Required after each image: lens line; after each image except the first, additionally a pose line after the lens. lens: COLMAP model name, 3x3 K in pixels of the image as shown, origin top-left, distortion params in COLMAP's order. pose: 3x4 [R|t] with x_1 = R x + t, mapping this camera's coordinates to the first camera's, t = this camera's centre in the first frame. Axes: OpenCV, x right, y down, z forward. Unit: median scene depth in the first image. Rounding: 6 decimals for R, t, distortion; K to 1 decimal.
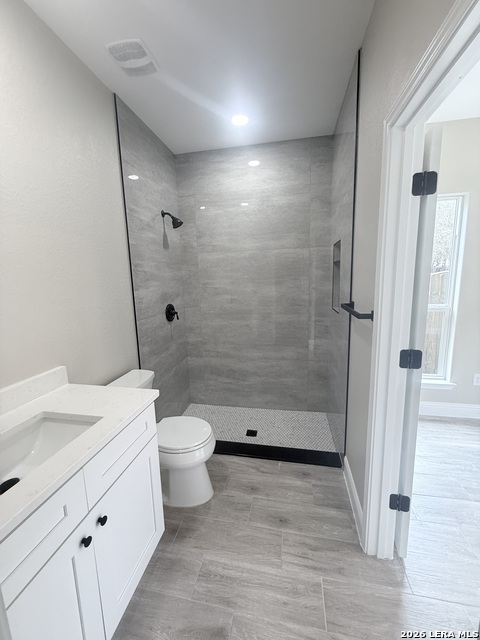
lens RADIAL K [[255.3, 0, 240.0], [0, 255.3, 320.0], [0, 0, 1]] dist [0.001312, 0.000147]
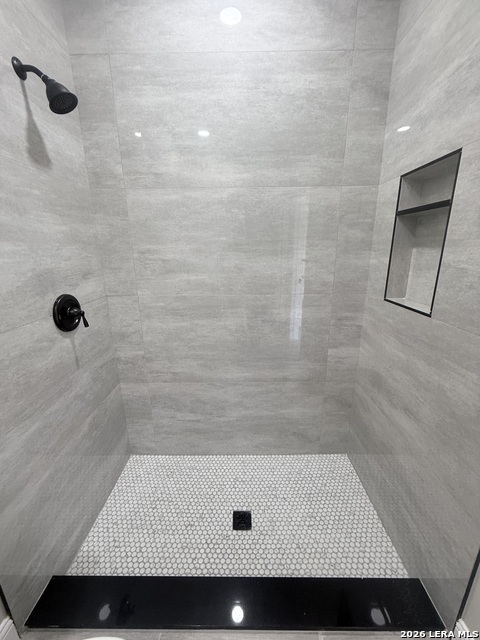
lens RADIAL K [[255.3, 0, 240.0], [0, 255.3, 320.0], [0, 0, 1]] dist [0.001312, 0.000147]
pose [[0.983121, -0.032447, 0.180055, -0.042849], [0.013580, 0.994375, 0.105041, -0.055955], [-0.182451, -0.100823, 0.978032, 0.444518]]
